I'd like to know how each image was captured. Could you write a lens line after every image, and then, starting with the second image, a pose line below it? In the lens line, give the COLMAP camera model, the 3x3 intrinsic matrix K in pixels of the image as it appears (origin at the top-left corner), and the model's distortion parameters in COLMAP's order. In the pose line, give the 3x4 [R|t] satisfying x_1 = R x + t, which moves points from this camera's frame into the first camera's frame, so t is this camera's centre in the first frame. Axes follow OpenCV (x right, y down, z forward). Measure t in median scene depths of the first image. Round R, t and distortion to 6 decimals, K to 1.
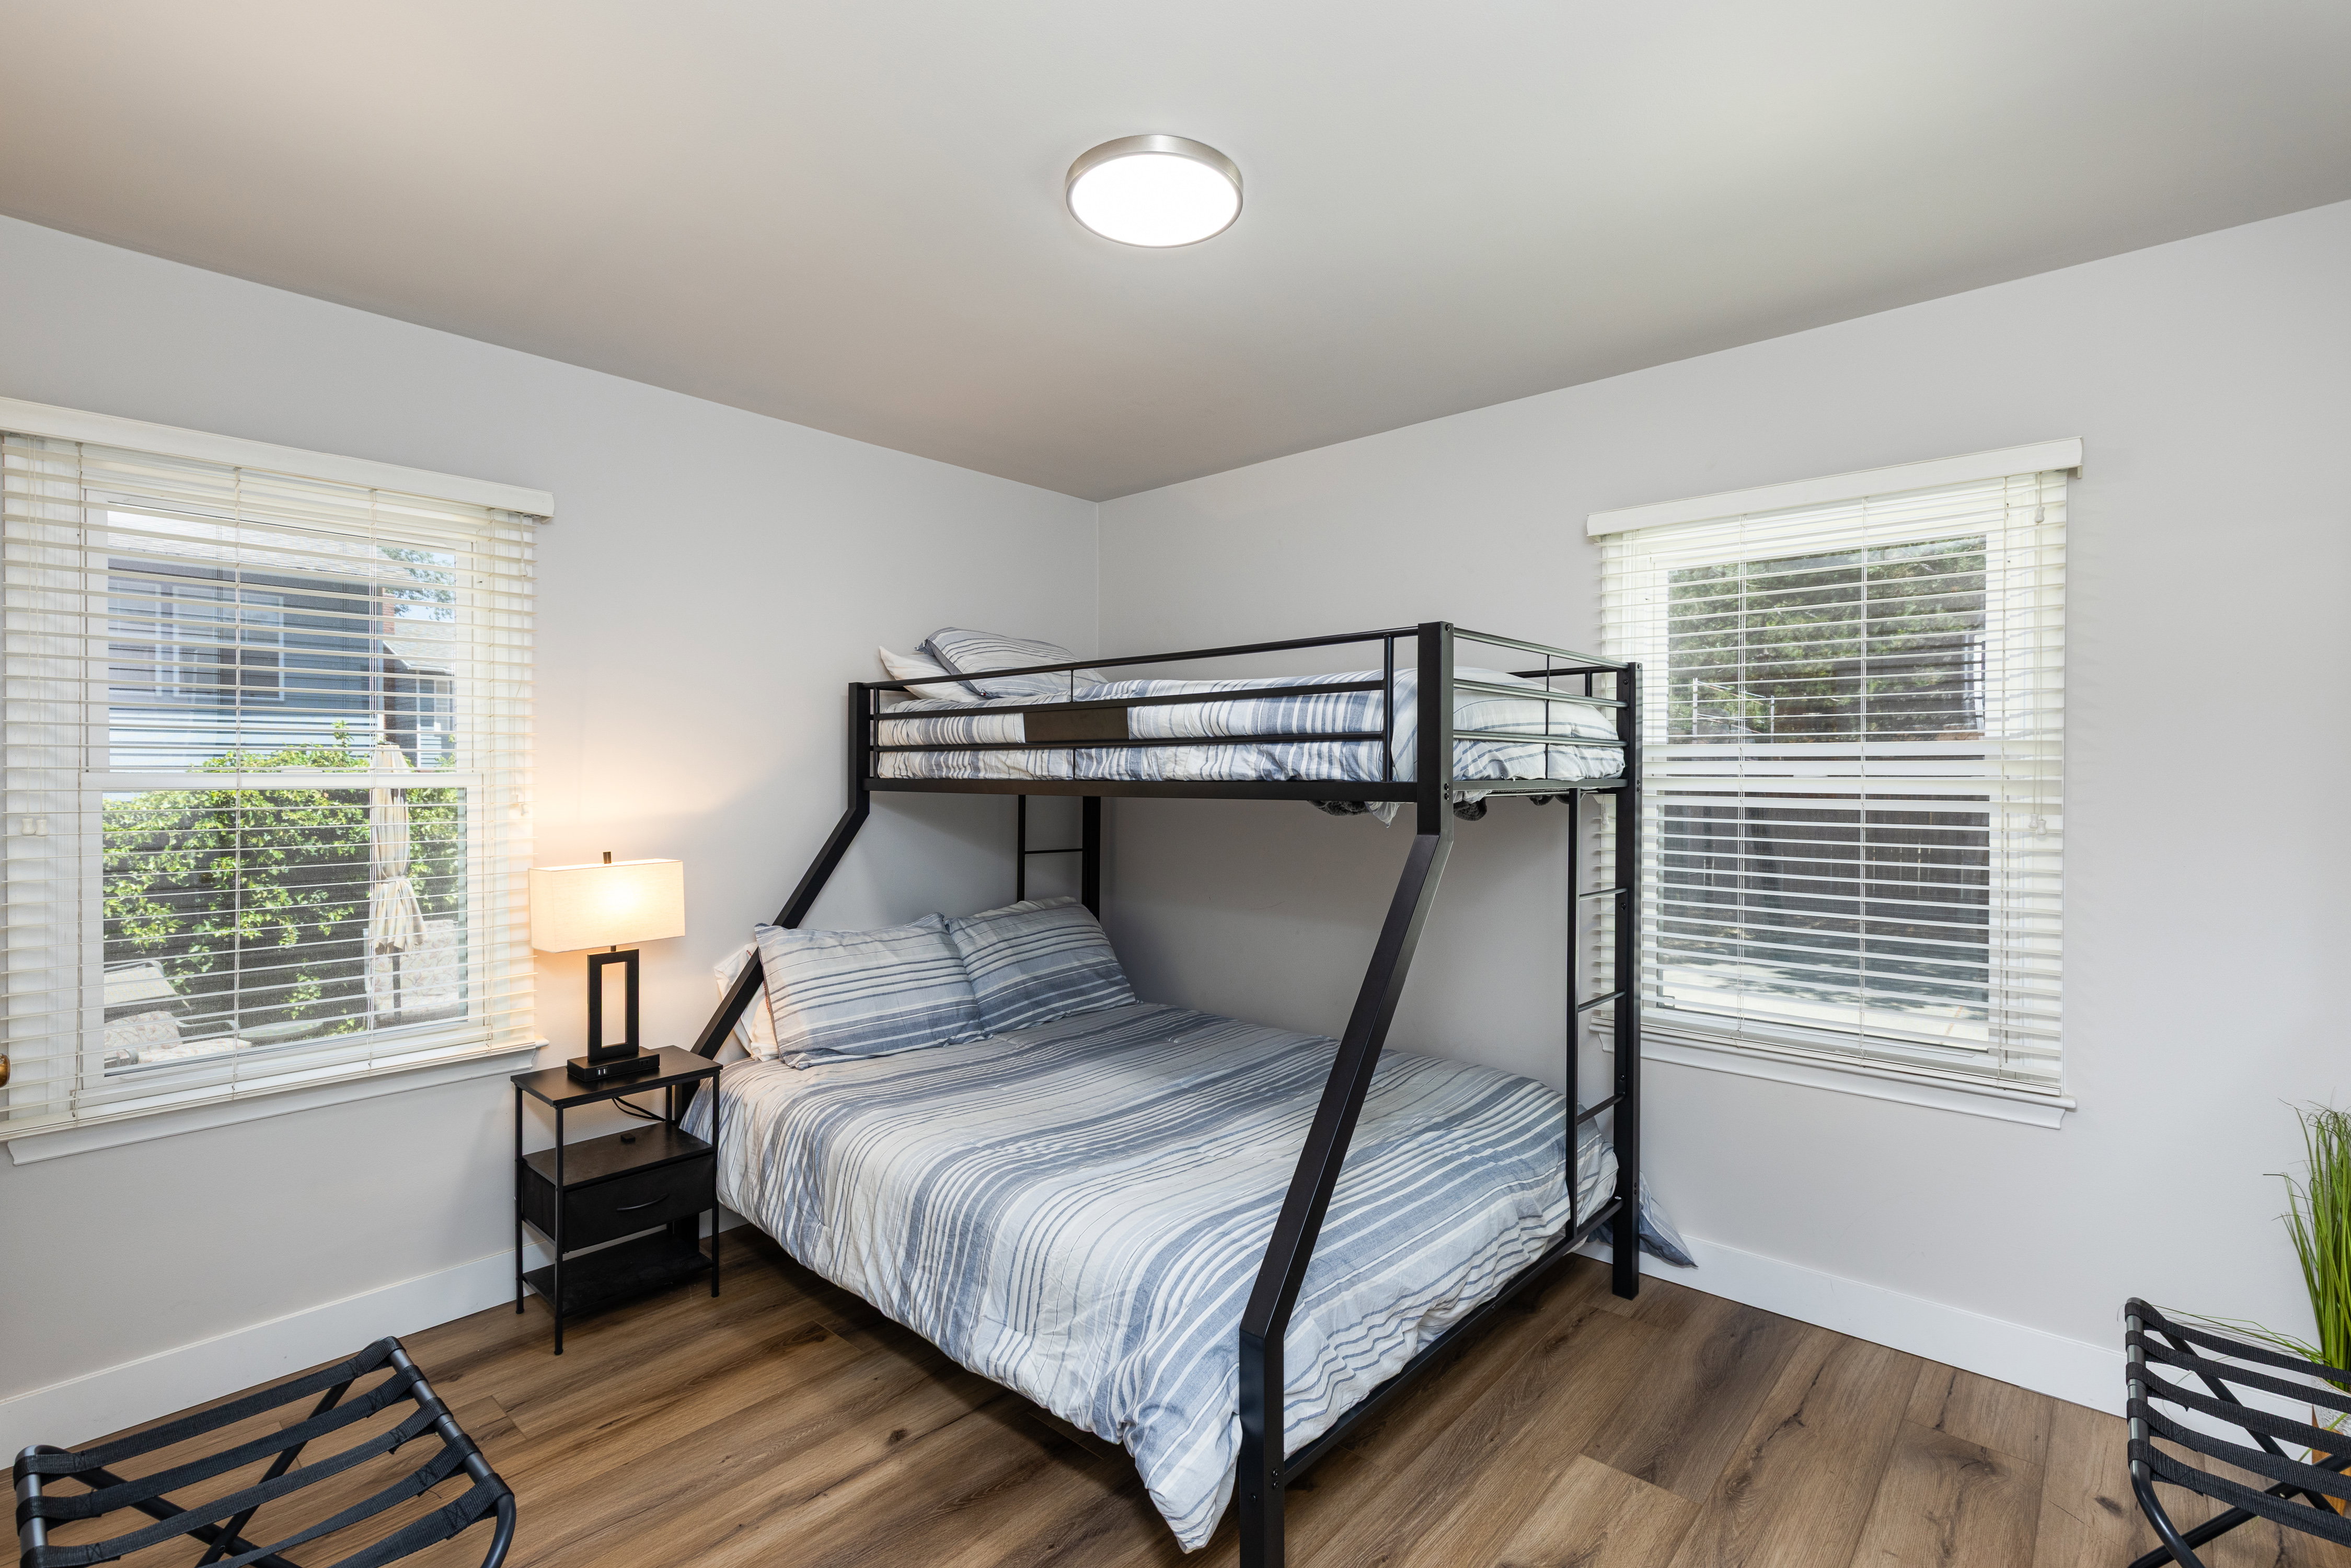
lens RADIAL K [[1073.5, 0, 1173.7], [0, 1073.5, 777.1], [0, 0, 1]] dist [0.010625, -0.001357]
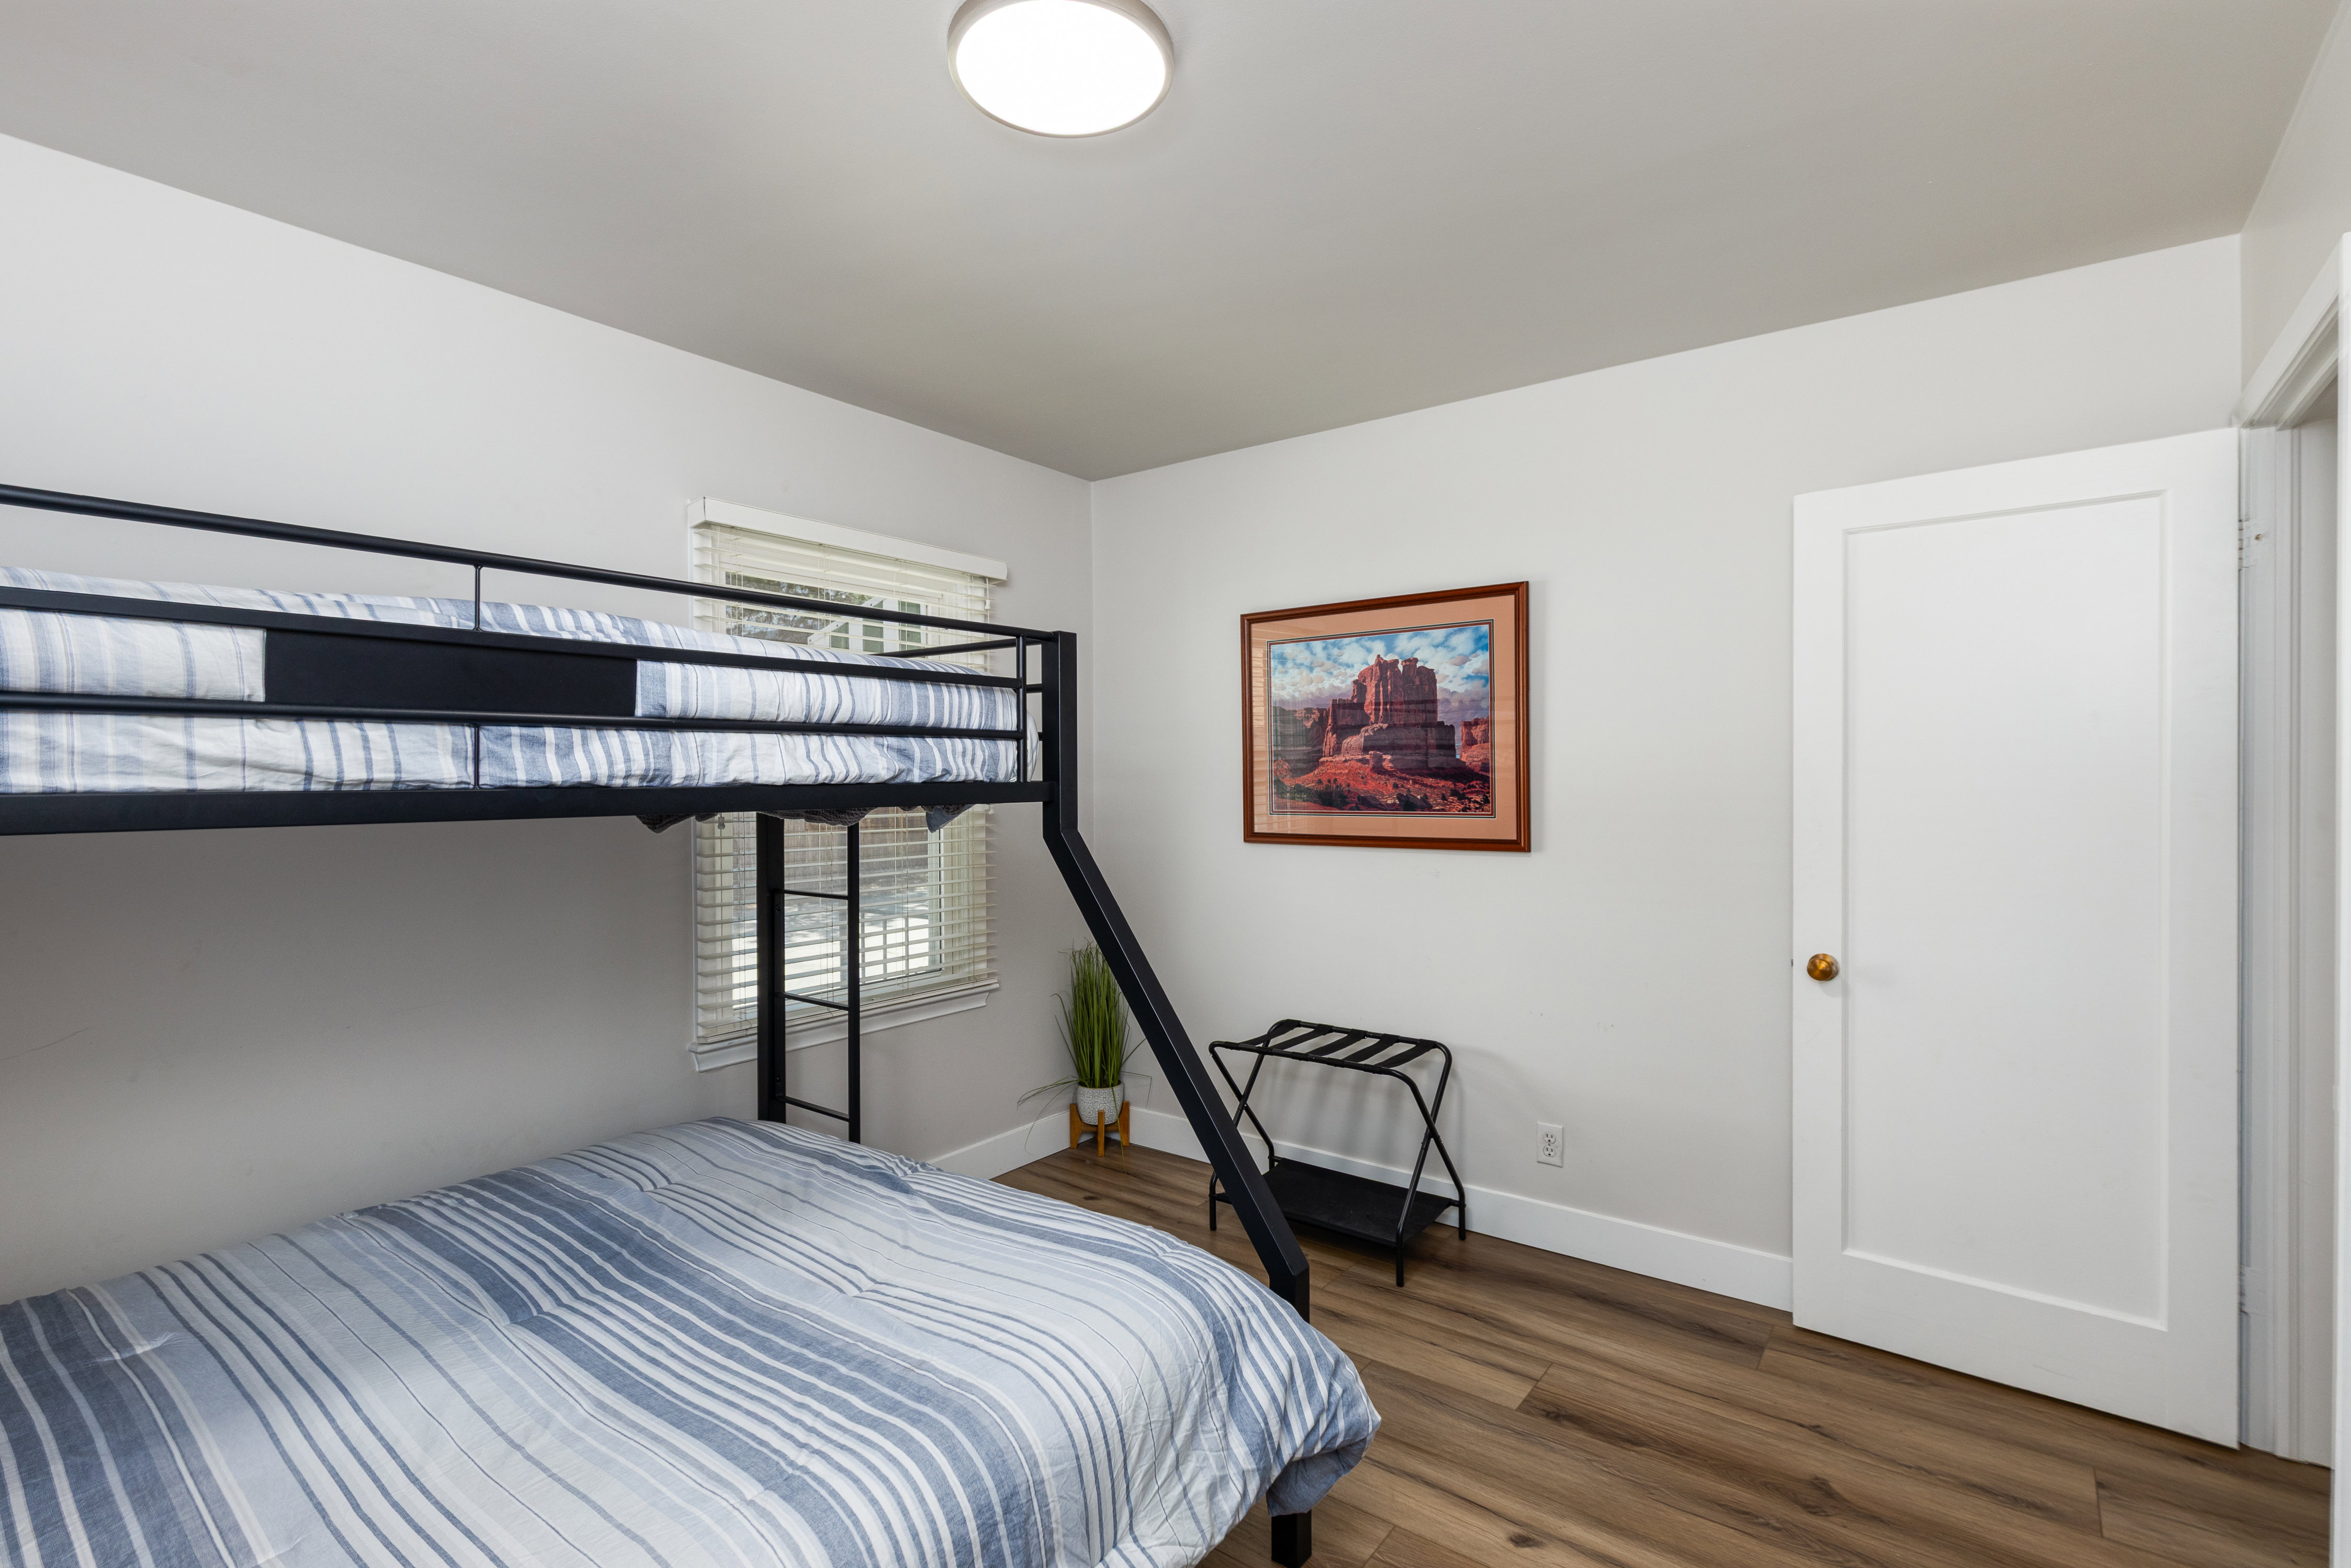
lens RADIAL K [[1073.5, 0, 1186.8], [0, 1073.5, 796.2], [0, 0, 1]] dist [0.010625, -0.001357]
pose [[-0.103126, -0.022093, 0.994423, -0.720005], [0.004874, 0.999730, 0.022716, -0.003963], [-0.994656, 0.007190, -0.102991, 0.842038]]
